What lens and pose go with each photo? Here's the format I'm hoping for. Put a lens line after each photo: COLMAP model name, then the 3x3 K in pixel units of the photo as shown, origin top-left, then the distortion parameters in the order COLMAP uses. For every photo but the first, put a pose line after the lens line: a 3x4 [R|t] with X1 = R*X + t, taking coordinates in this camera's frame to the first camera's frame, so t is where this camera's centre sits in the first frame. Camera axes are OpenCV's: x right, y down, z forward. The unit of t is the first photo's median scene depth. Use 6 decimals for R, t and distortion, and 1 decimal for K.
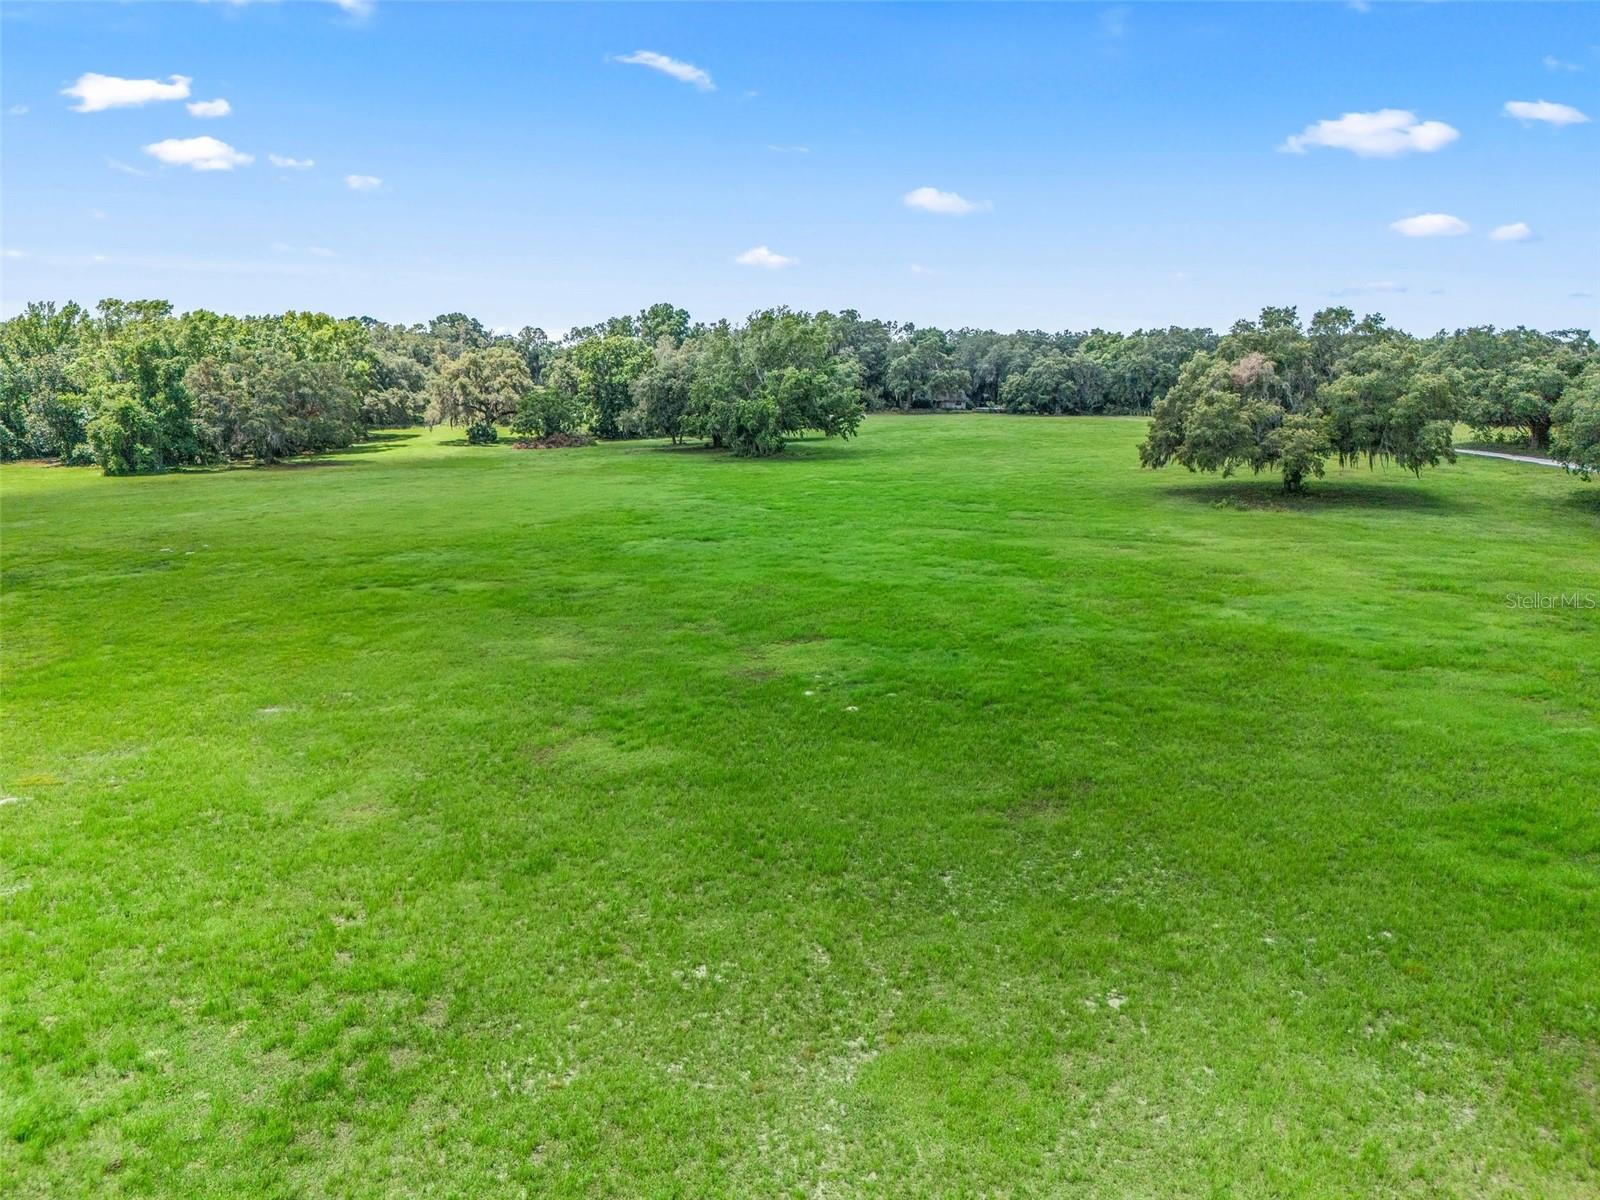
lens RADIAL K [[1220.0, 0, 800.0], [0, 1220.0, 600.0], [0, 0, 1]] dist [0.063446, -0.066365]
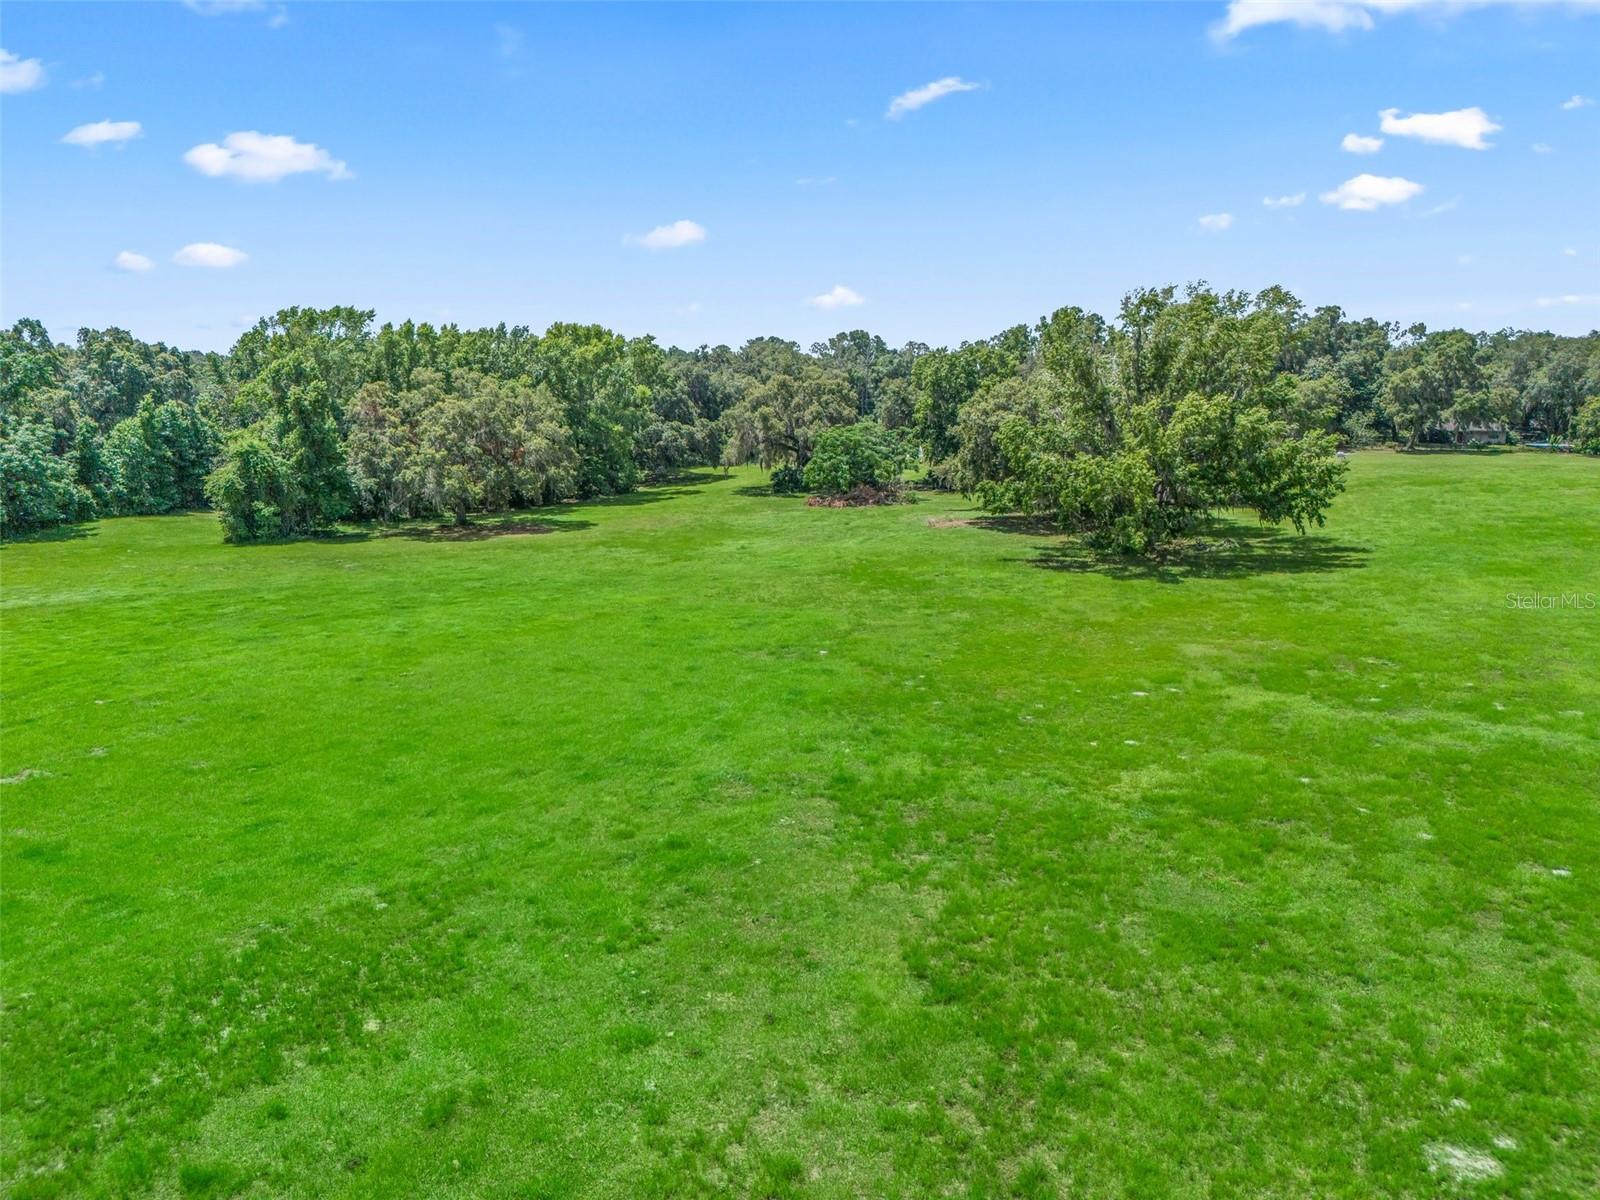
lens RADIAL K [[1220.0, 0, 800.0], [0, 1220.0, 600.0], [0, 0, 1]] dist [0.063446, -0.066365]
pose [[0.936180, 0.053892, -0.347365, 0.014245], [-0.059395, 0.998221, -0.005208, -0.057518], [0.346466, 0.025507, 0.937716, 0.294397]]
